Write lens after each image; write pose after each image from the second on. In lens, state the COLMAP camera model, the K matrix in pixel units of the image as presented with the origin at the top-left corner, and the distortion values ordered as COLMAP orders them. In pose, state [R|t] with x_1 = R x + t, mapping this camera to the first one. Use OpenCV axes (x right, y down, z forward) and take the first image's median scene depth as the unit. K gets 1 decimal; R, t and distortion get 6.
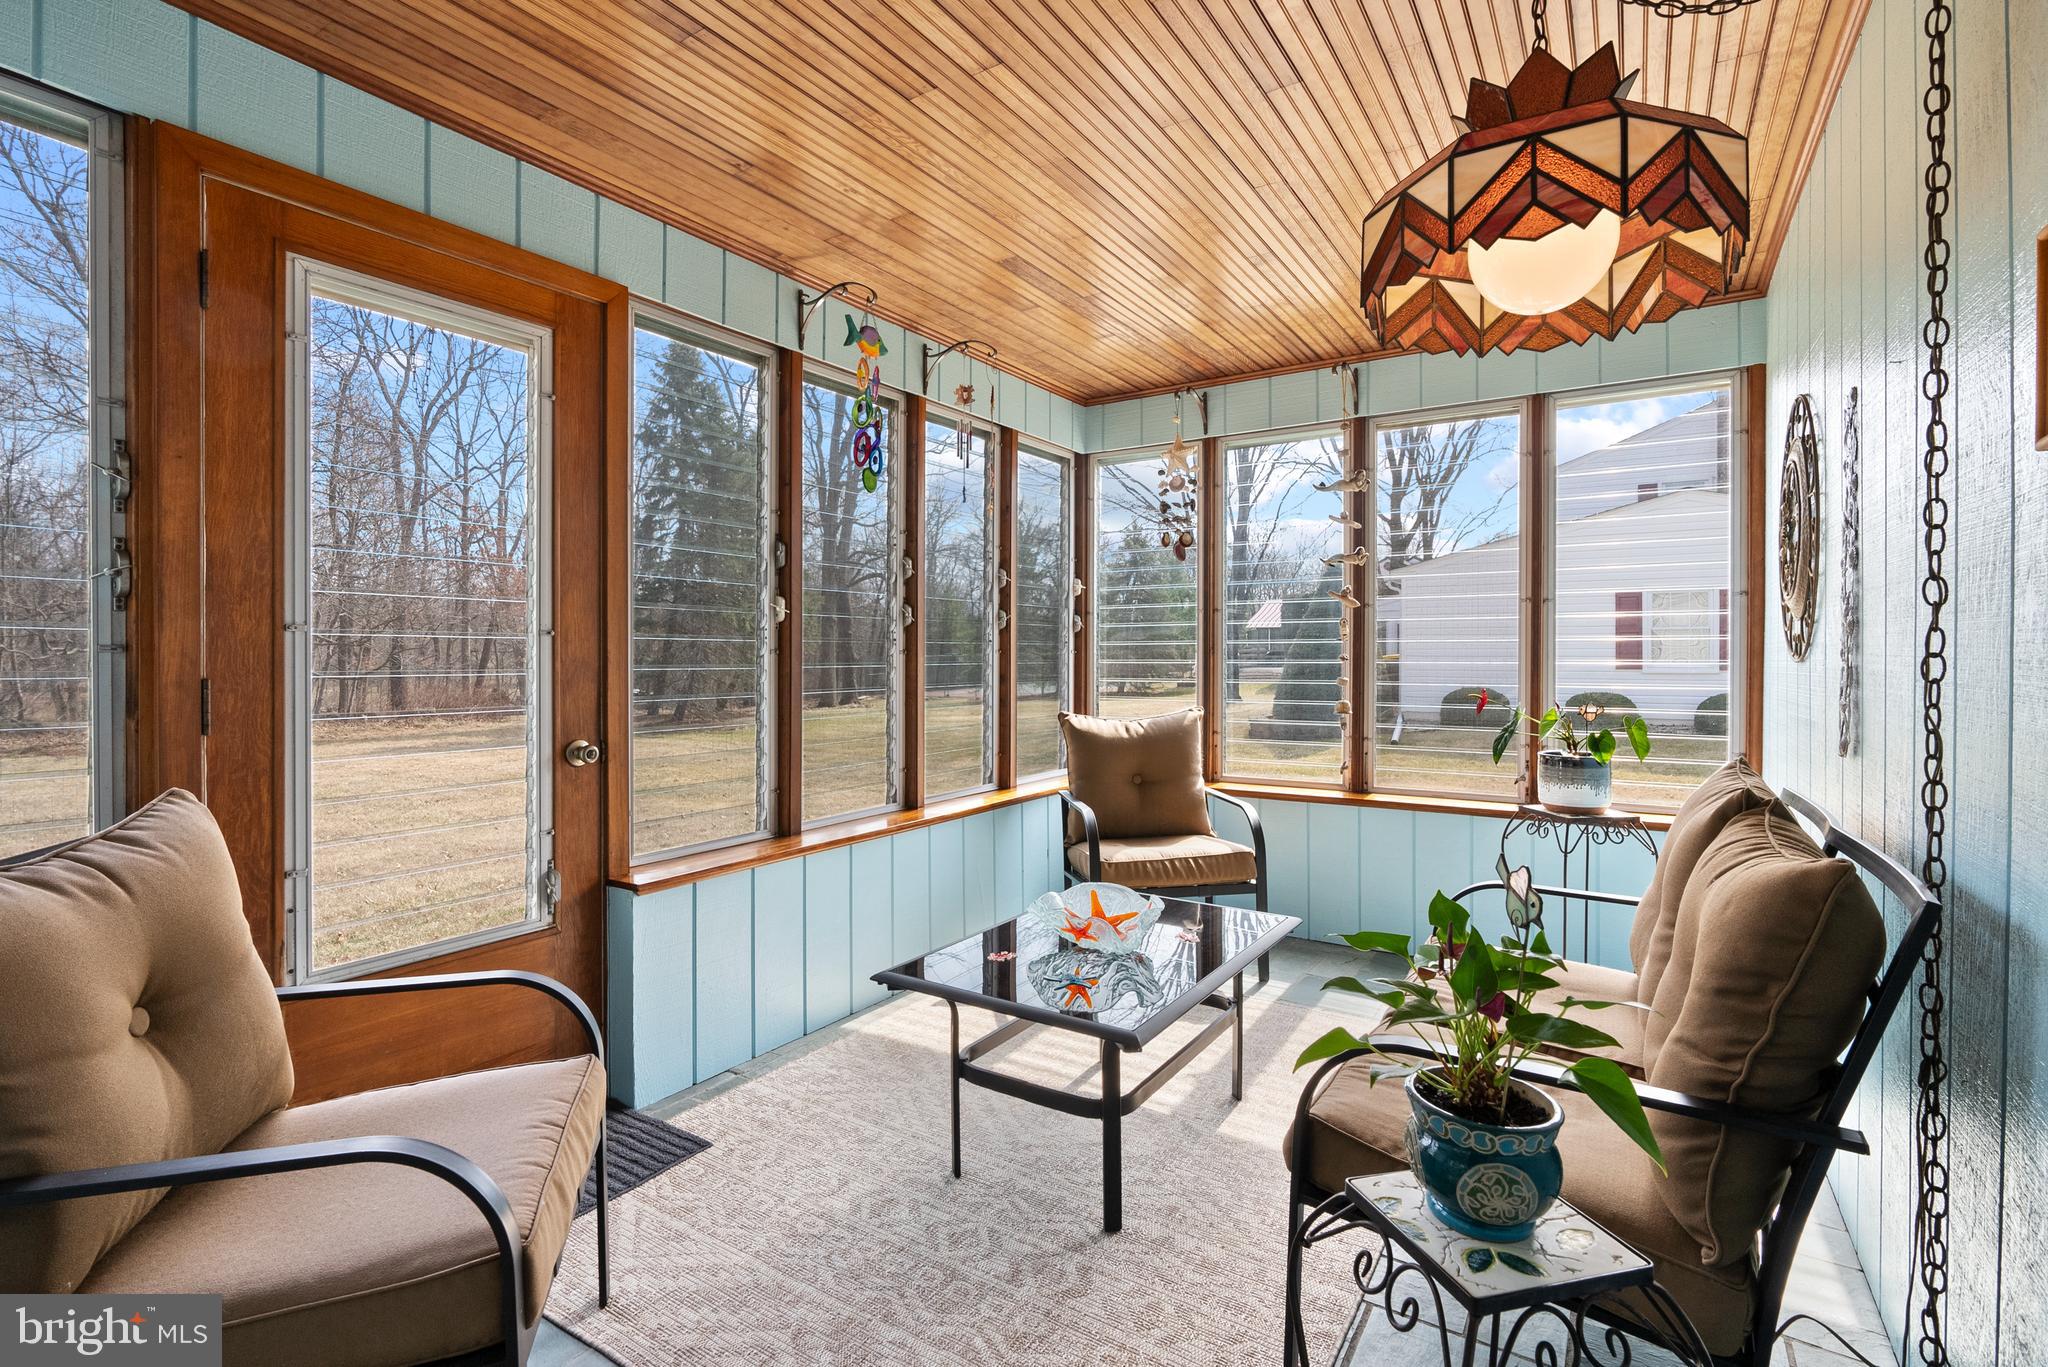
lens RADIAL K [[951.4, 0, 1023.1], [0, 951.4, 657.6], [0, 0, 1]] dist [-0.003962, 0.000925]
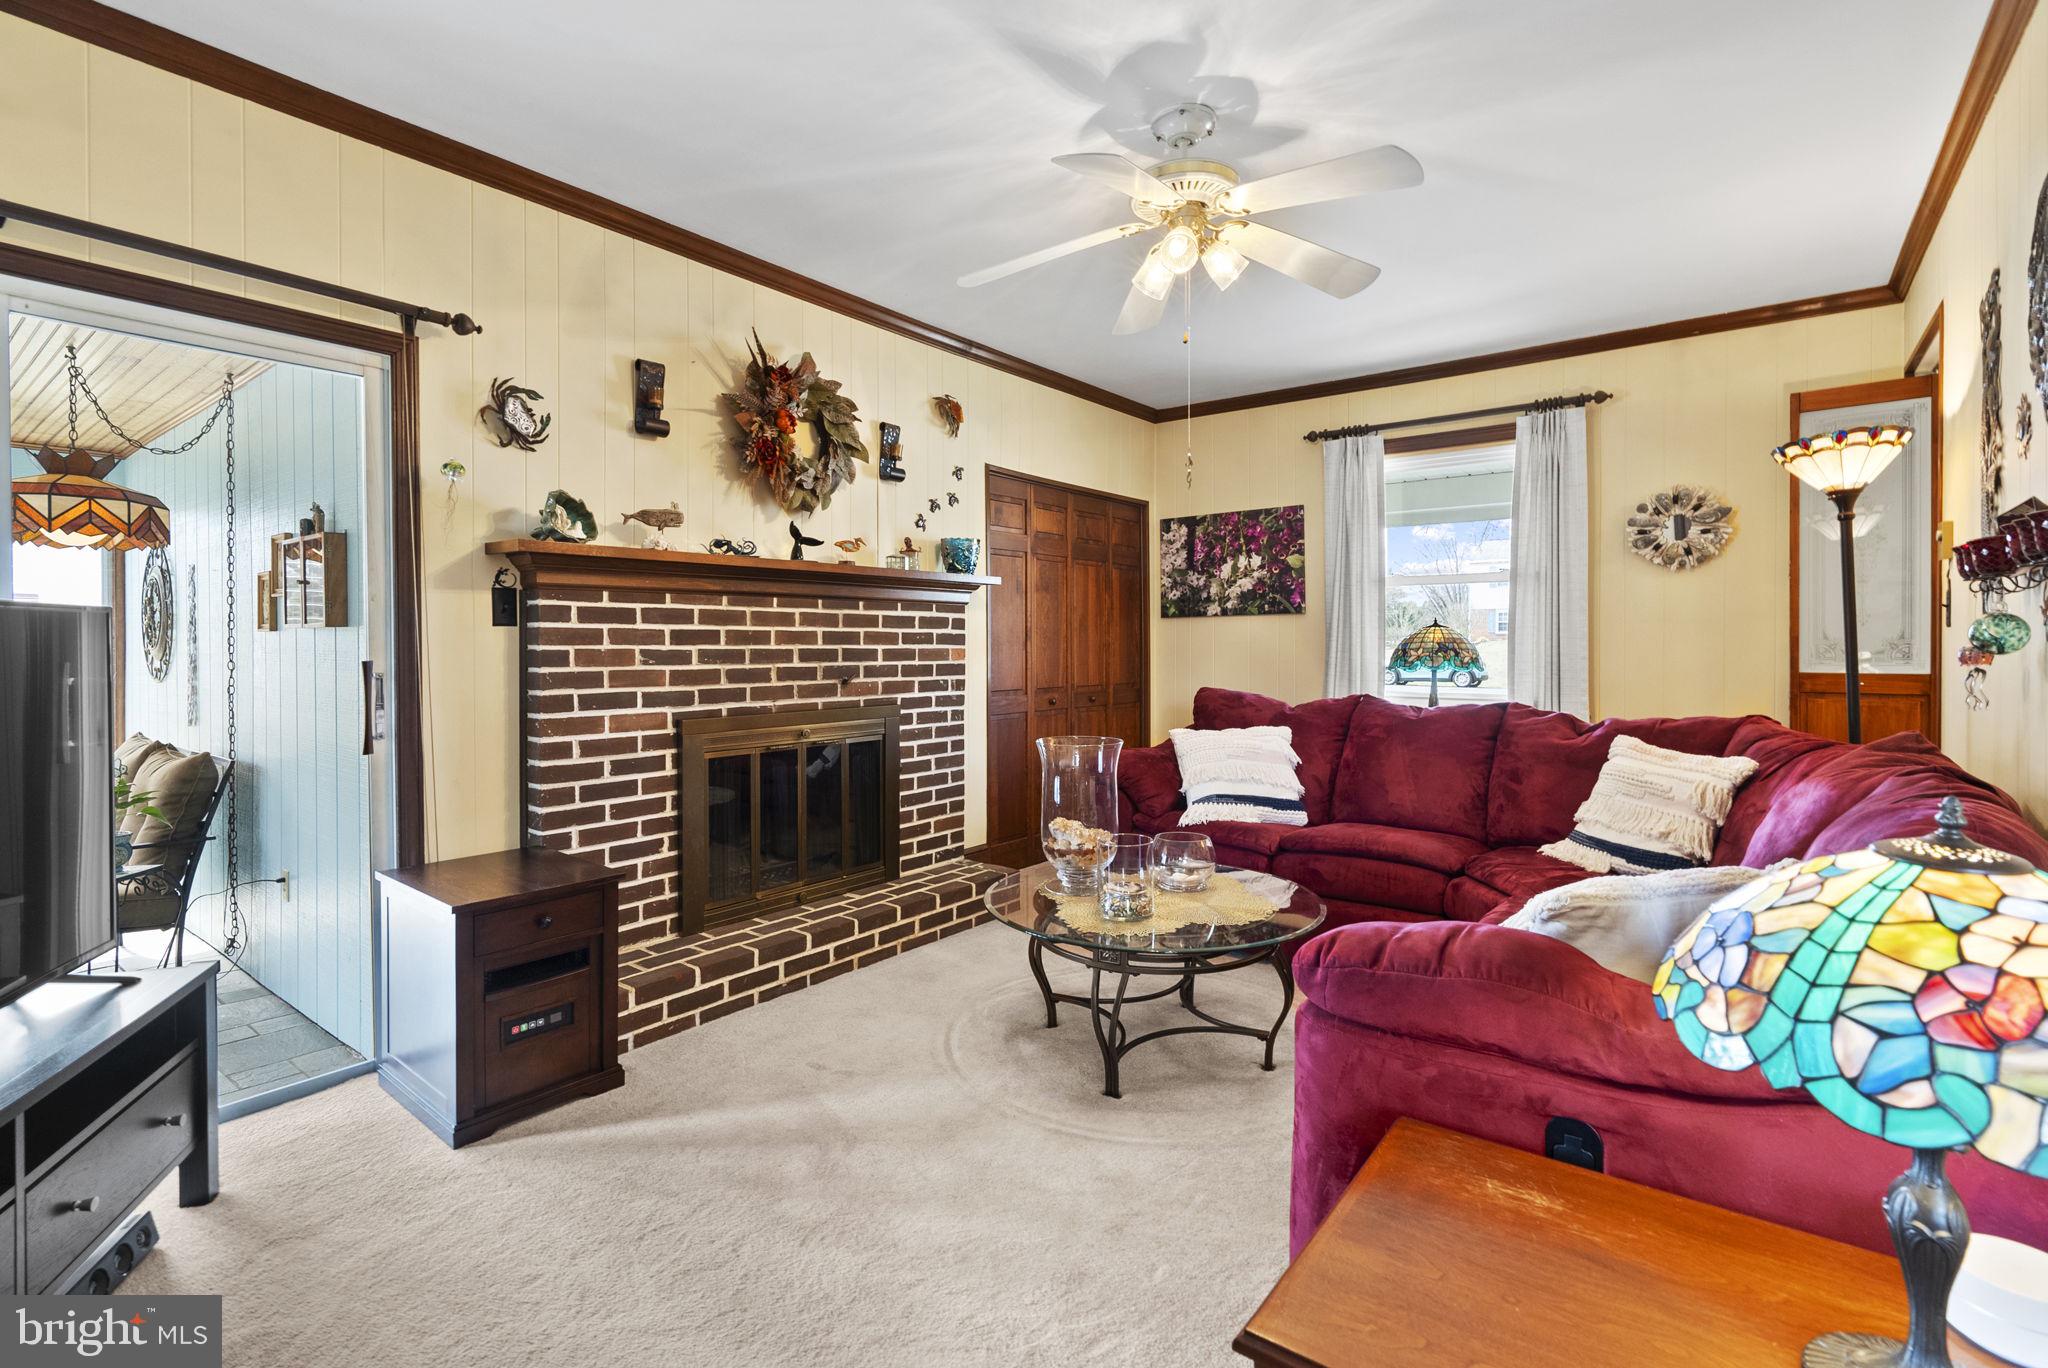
lens RADIAL K [[951.4, 0, 1023.1], [0, 951.4, 658.1], [0, 0, 1]] dist [-0.003962, 0.000925]
pose [[0.096868, -0.008701, 0.995259, -1.897935], [0.003484, 0.999959, 0.008403, -0.112164], [-0.995291, 0.002653, 0.096894, -1.900701]]
